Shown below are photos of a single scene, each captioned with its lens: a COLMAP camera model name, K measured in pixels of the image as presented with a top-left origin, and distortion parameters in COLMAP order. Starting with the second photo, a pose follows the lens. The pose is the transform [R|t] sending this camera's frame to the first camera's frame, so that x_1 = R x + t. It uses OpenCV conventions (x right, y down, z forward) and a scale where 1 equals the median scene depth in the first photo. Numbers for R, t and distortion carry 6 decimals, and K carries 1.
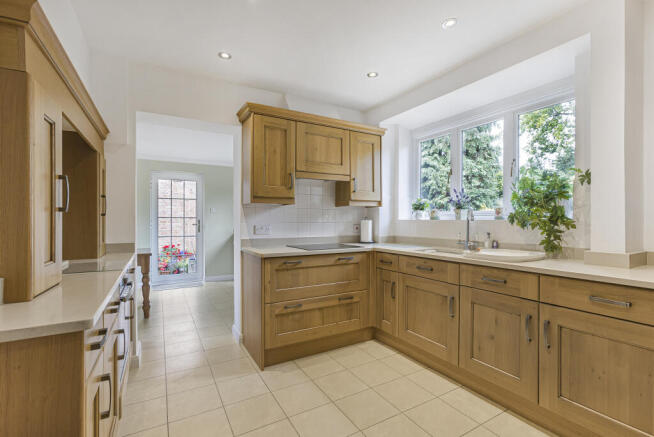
lens RADIAL K [[306.7, 0, 324.2], [0, 306.7, 218.4], [0, 0, 1]] dist [0.011347, 0.001305]
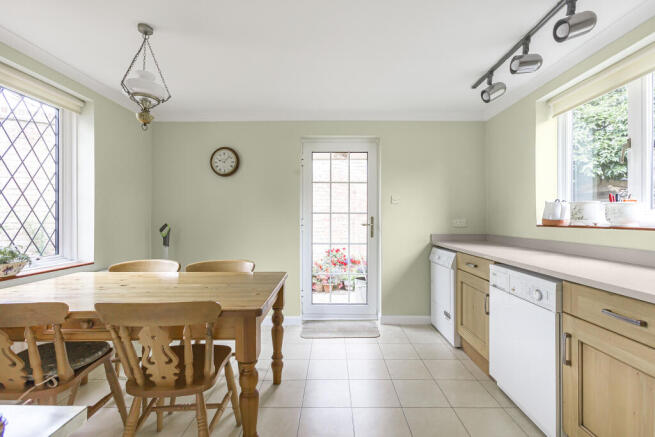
lens RADIAL K [[307.2, 0, 327.4], [0, 307.2, 217.1], [0, 0, 1]] dist [0.011347, 0.001305]
pose [[0.874306, -0.000767, -0.485374, -0.203372], [0.003102, 0.999987, 0.004007, 0.003415], [0.485365, -0.005009, 0.874297, 0.461262]]
